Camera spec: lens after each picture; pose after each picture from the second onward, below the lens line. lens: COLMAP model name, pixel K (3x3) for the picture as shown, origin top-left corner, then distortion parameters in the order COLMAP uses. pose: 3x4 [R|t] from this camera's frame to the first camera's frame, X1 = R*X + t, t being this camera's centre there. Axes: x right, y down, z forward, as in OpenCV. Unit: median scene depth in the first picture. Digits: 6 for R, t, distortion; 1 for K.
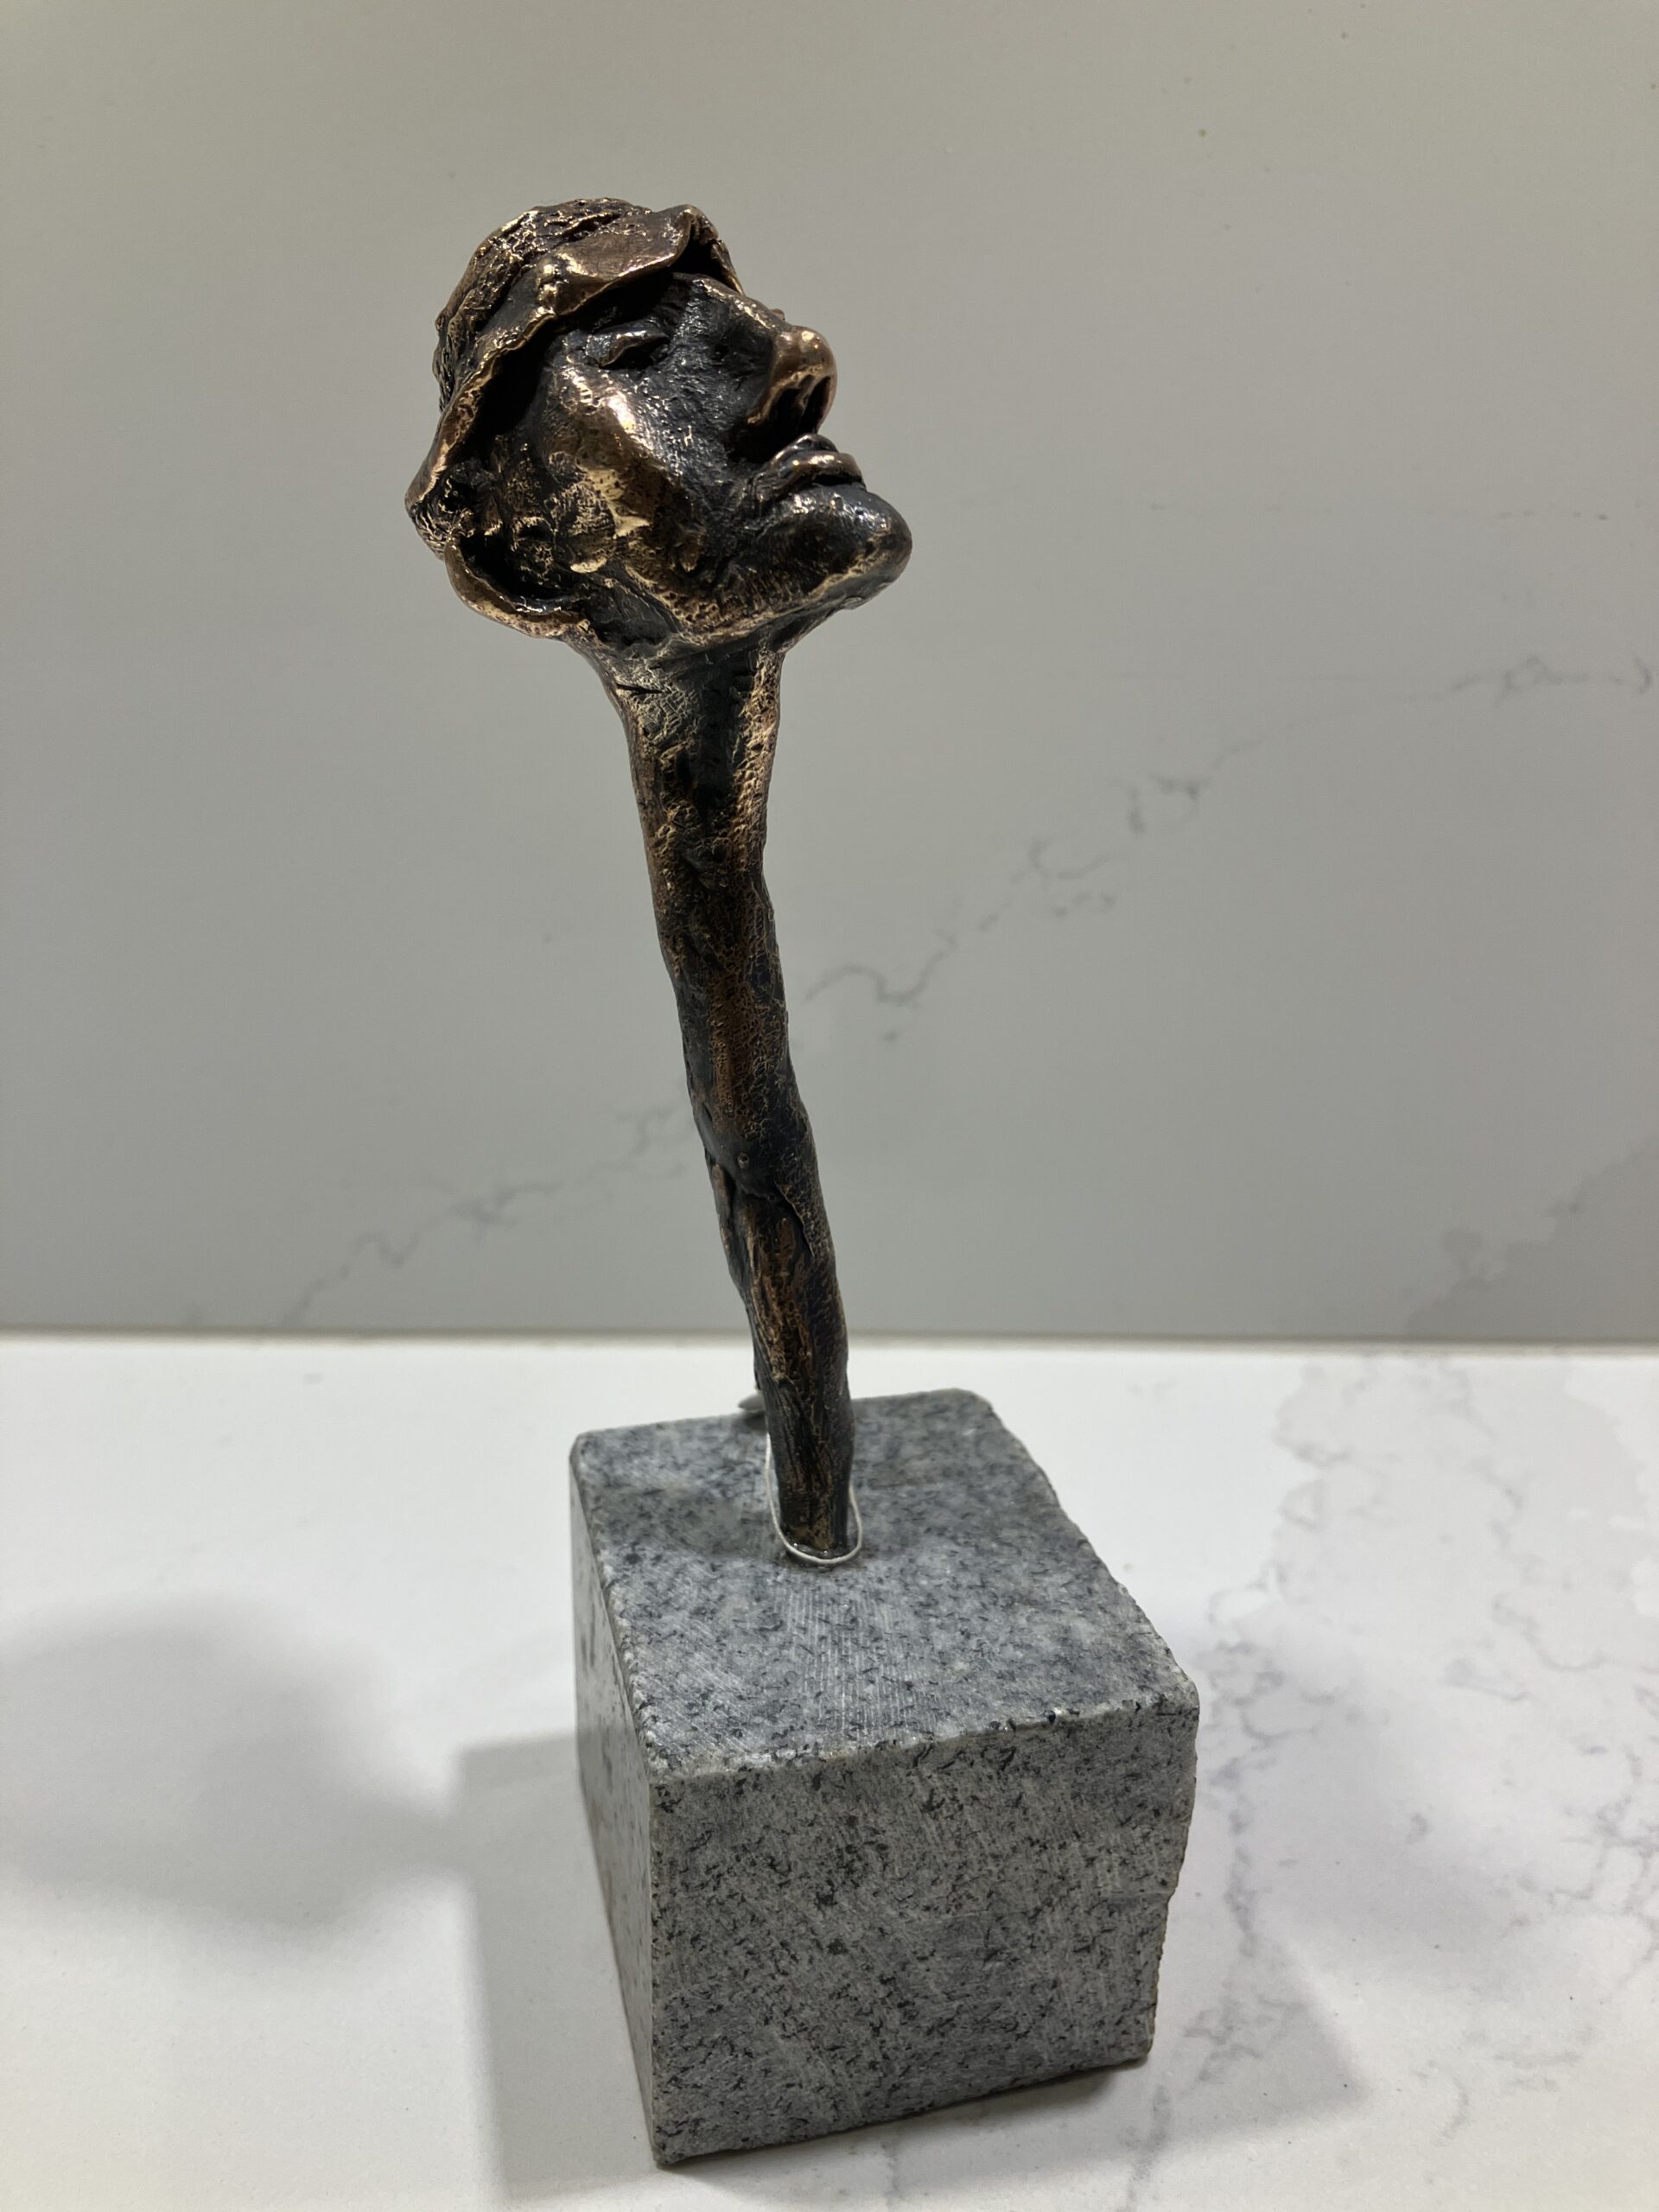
lens RADIAL K [[1869.5, 0, 843.8], [0, 1869.5, 1088.2], [0, 0, 1]] dist [-0.008770, -0.005212]
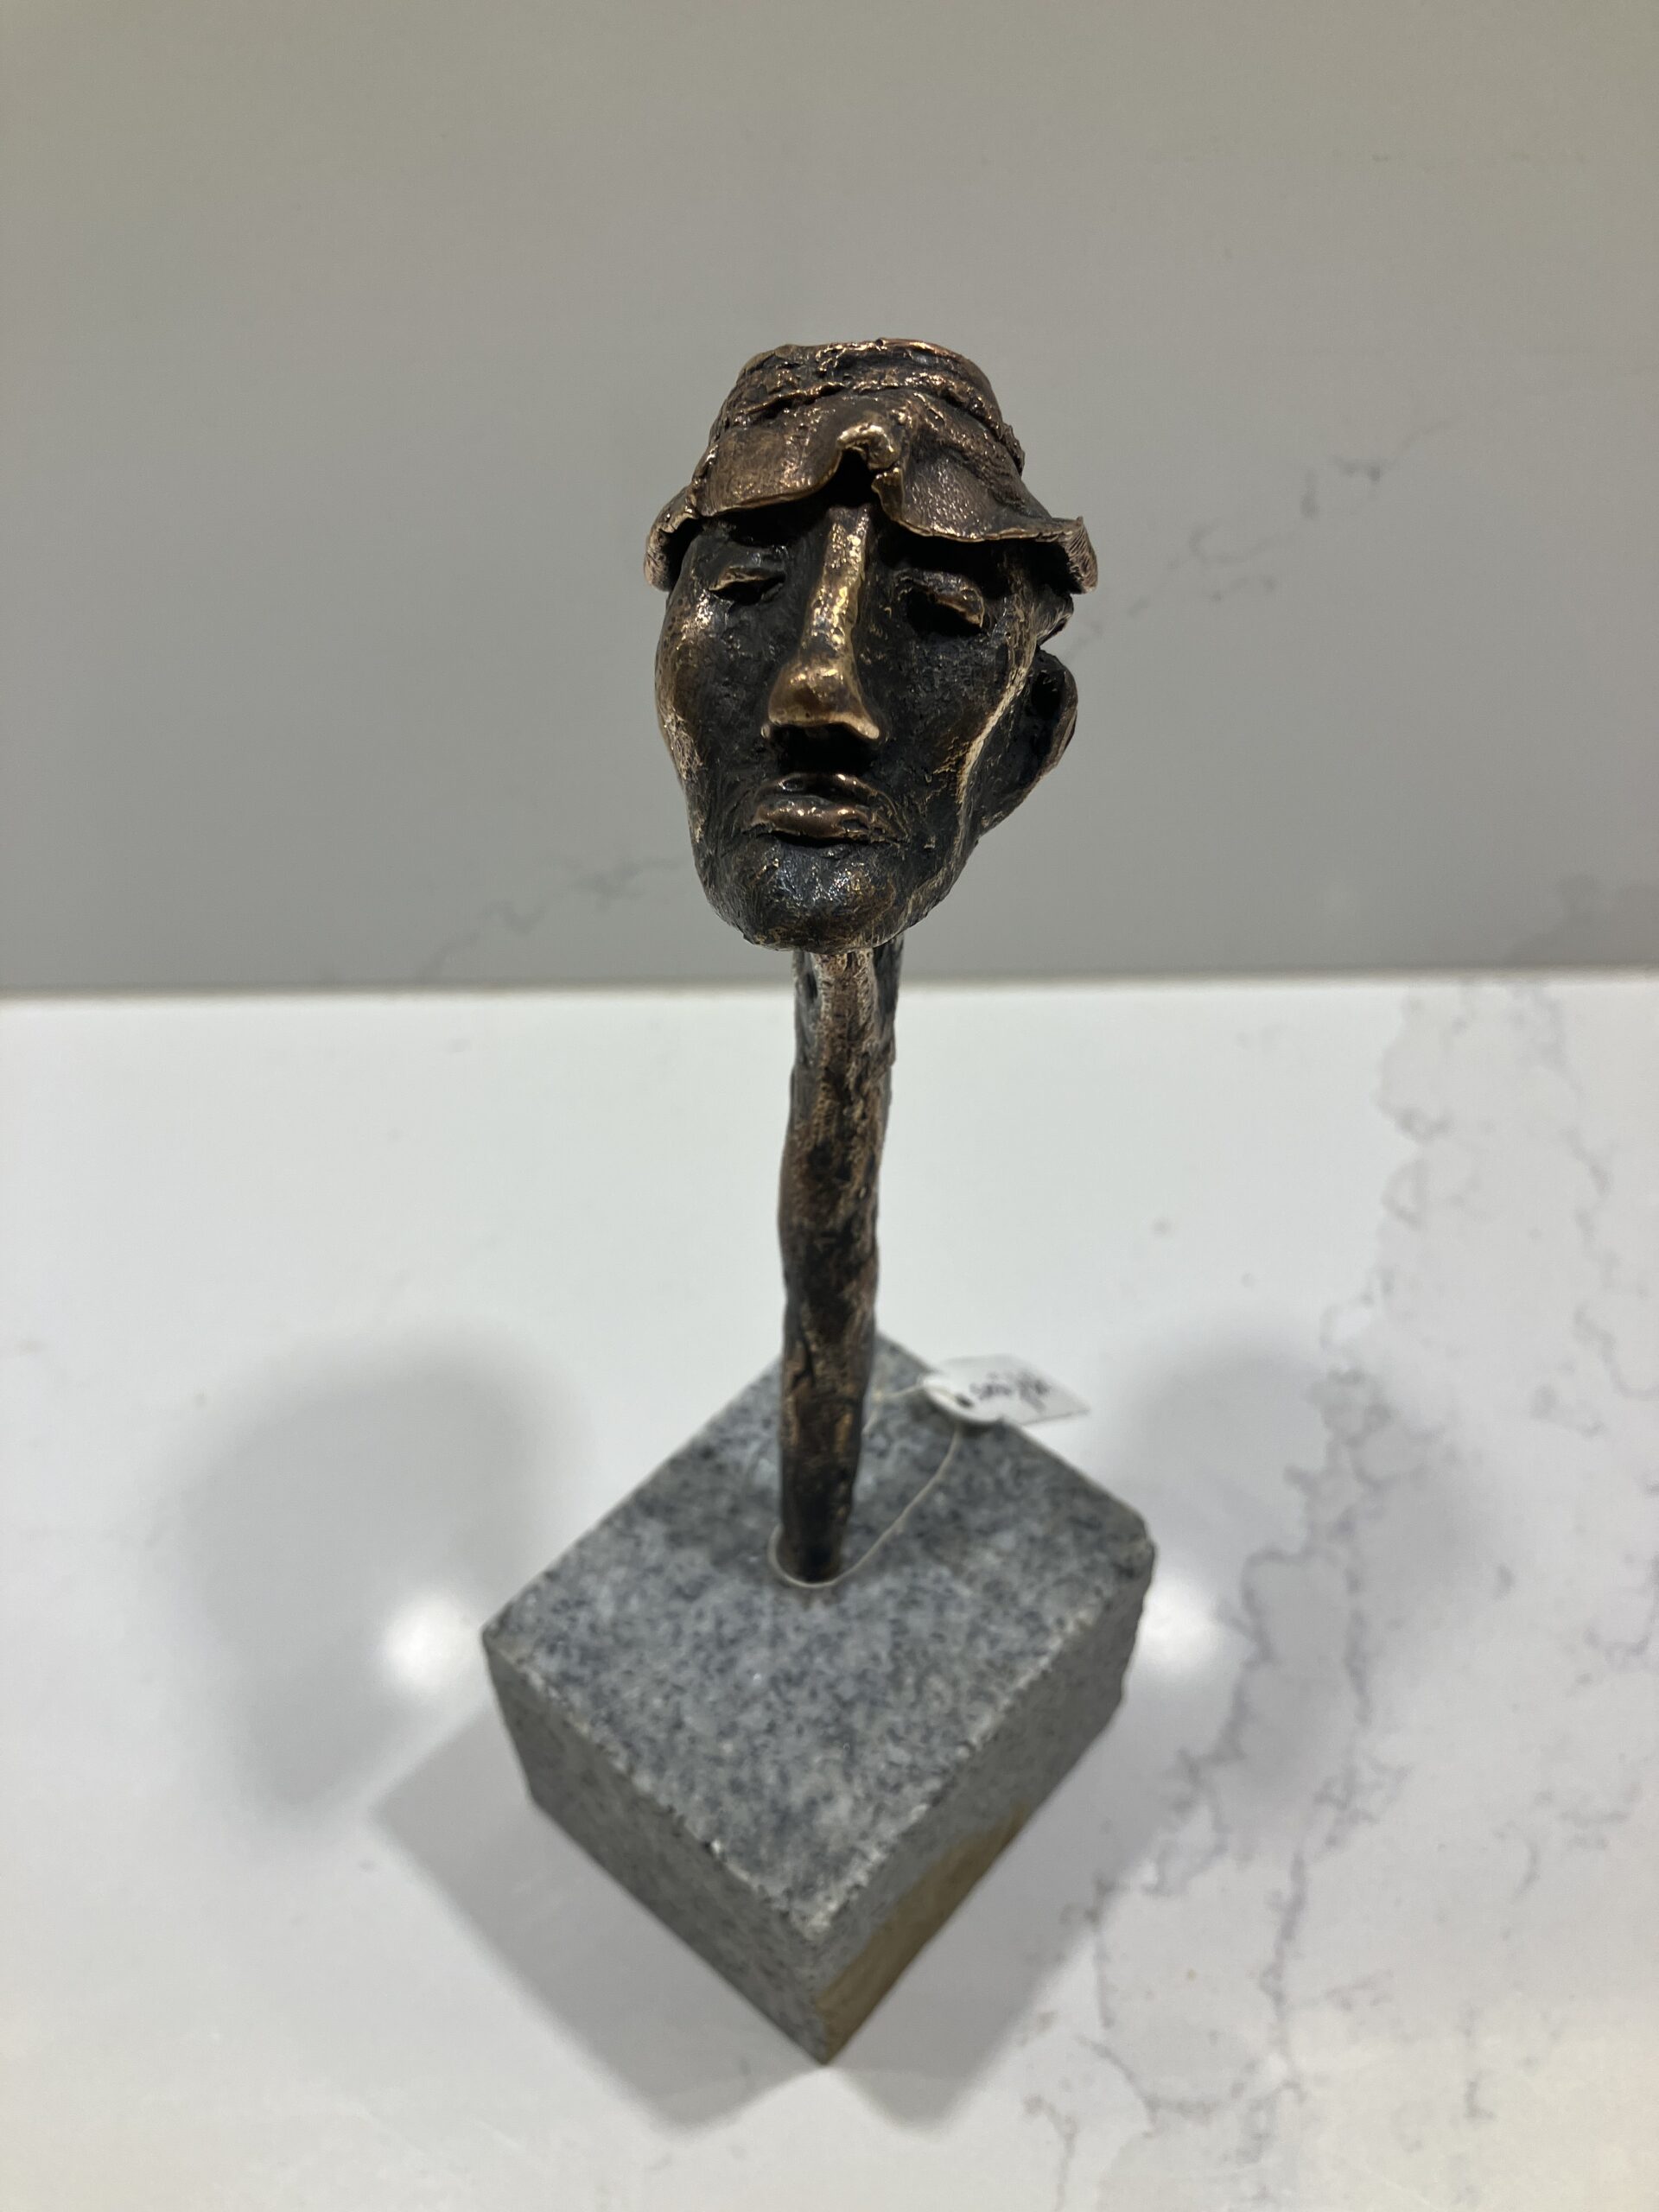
lens RADIAL K [[1869.5, 0, 811.9], [0, 1869.5, 1096.2], [0, 0, 1]] dist [-0.008770, -0.005212]
pose [[0.999786, -0.020367, 0.003544, -0.097671], [0.016379, 0.884999, 0.465305, -0.324182], [-0.012613, -0.465148, 0.885143, 0.067237]]
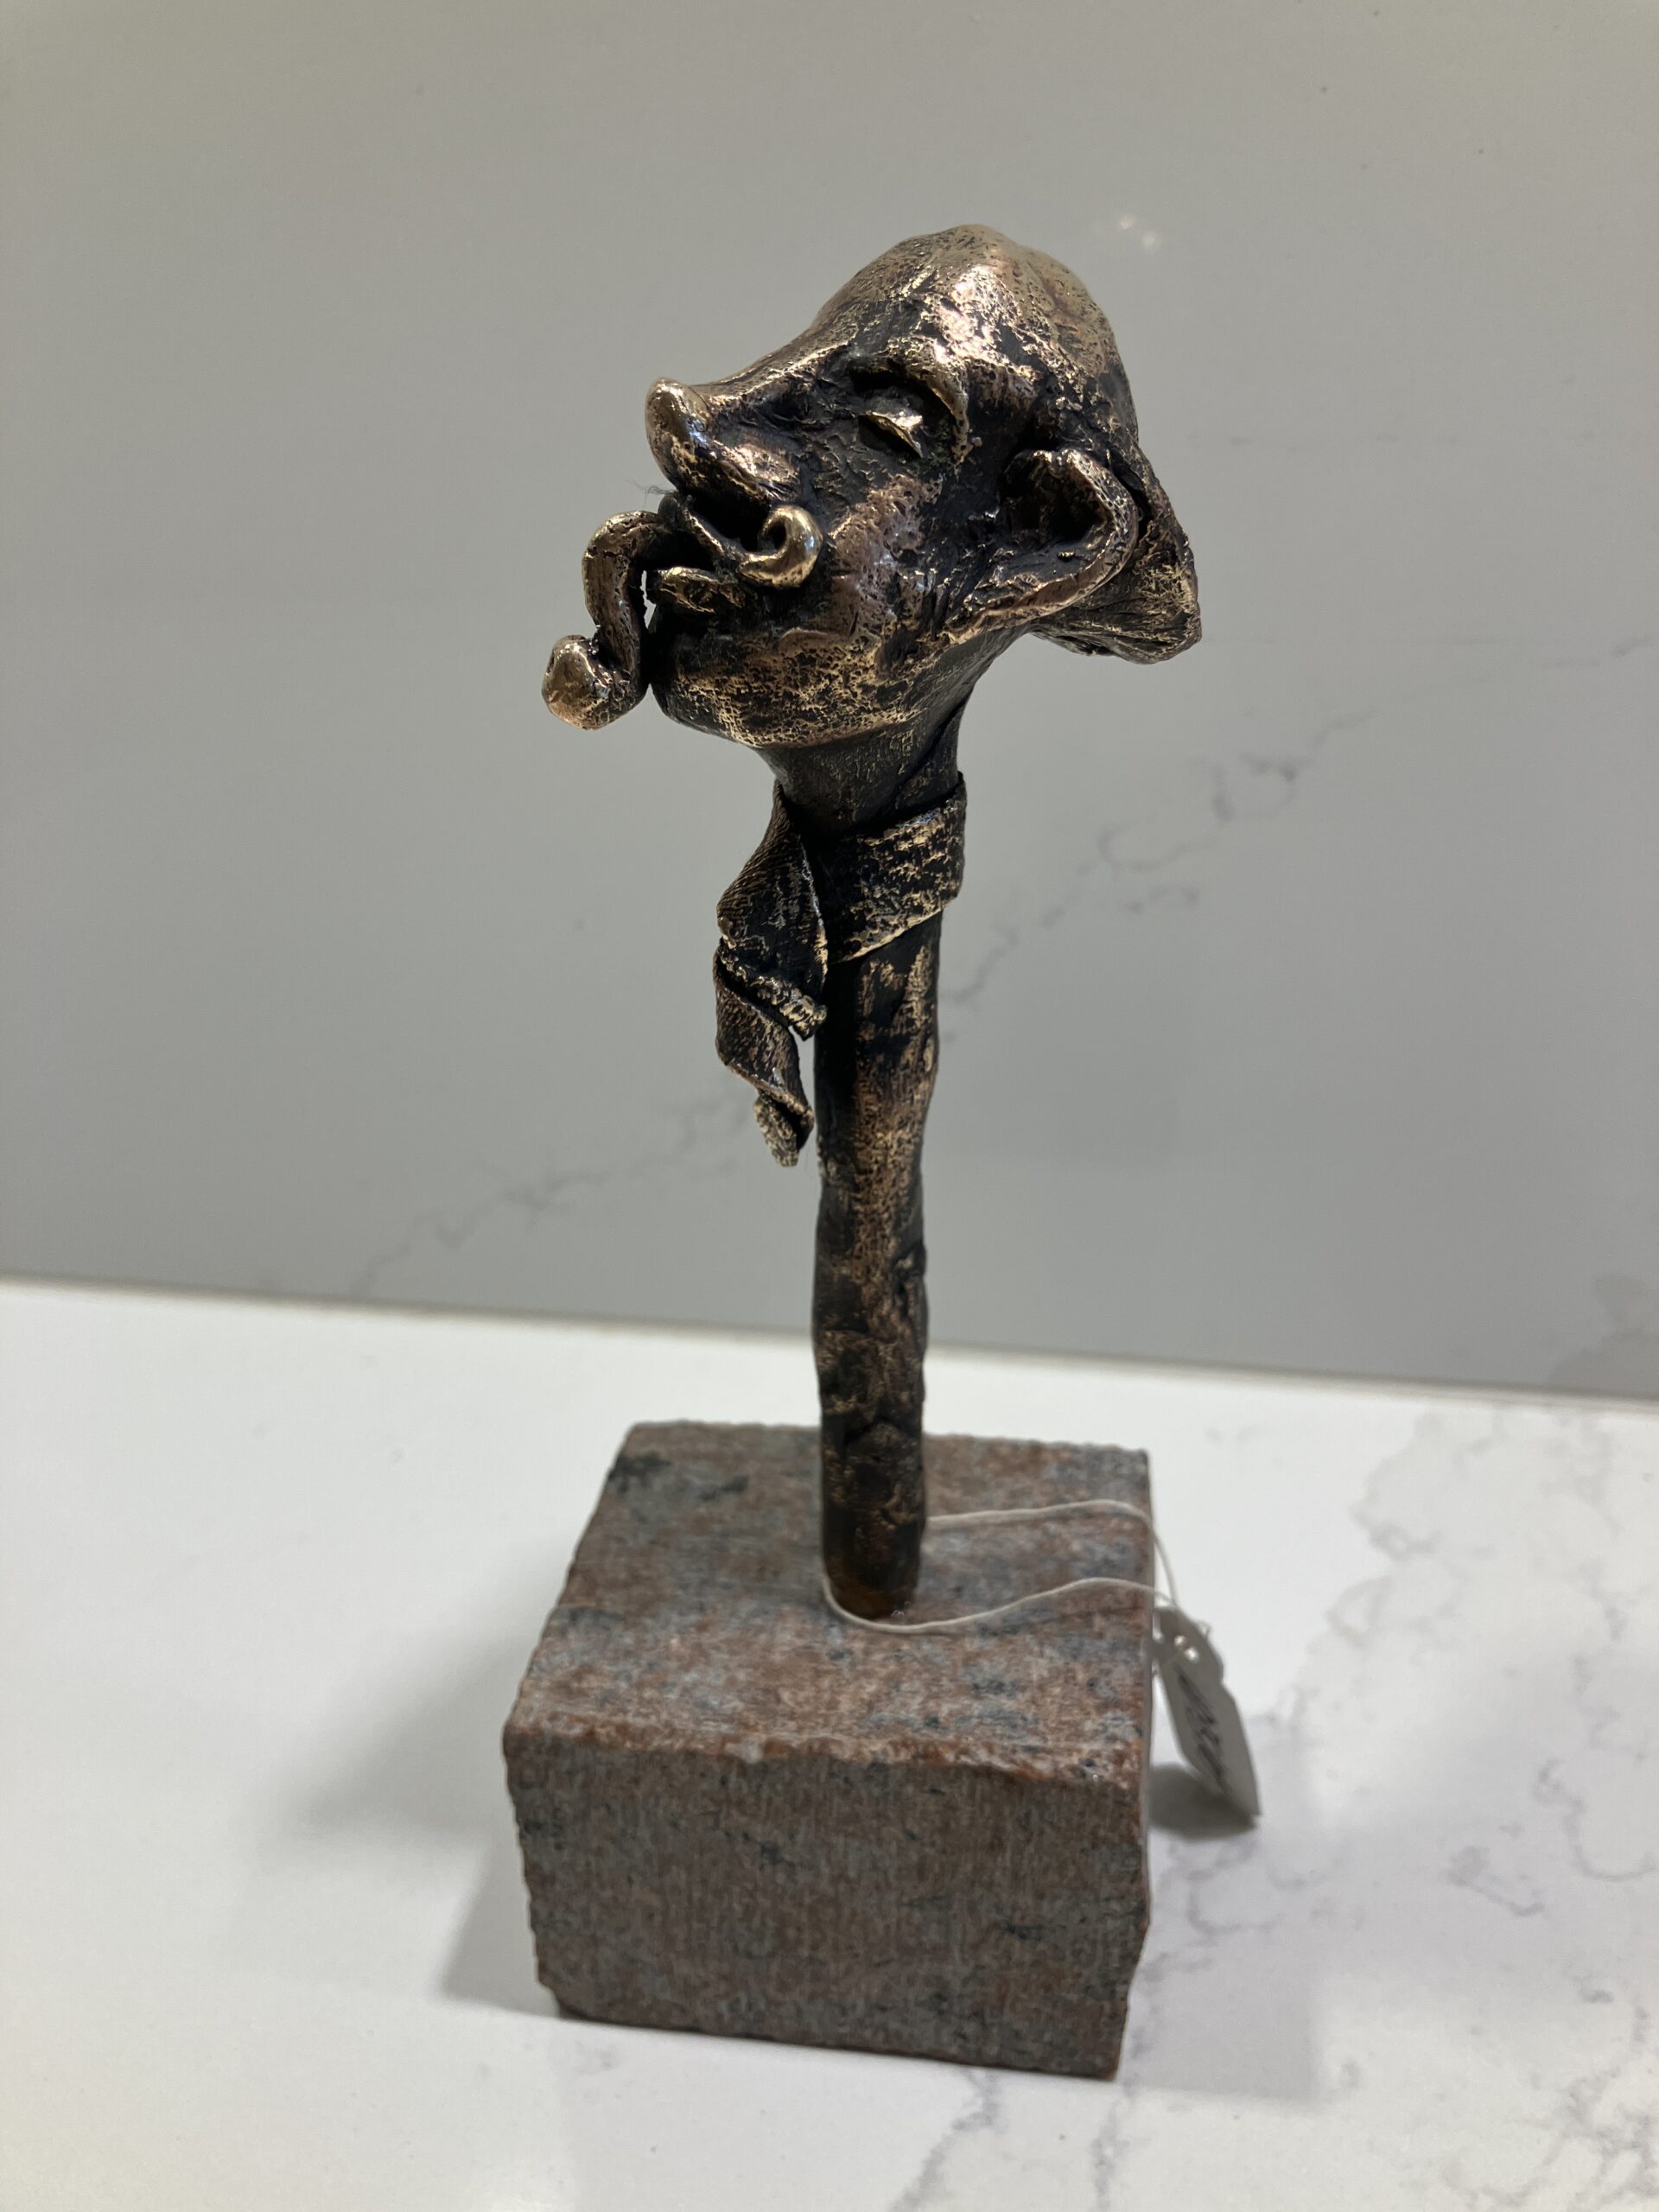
lens RADIAL K [[1869.5, 0, 868.6], [0, 1869.5, 1089.9], [0, 0, 1]] dist [-0.008770, -0.005212]
pose [[0.978818, 0.040820, -0.200621, 0.179882], [-0.015368, 0.991806, 0.126822, -0.123754], [0.204154, -0.121053, 0.971425, 0.120765]]
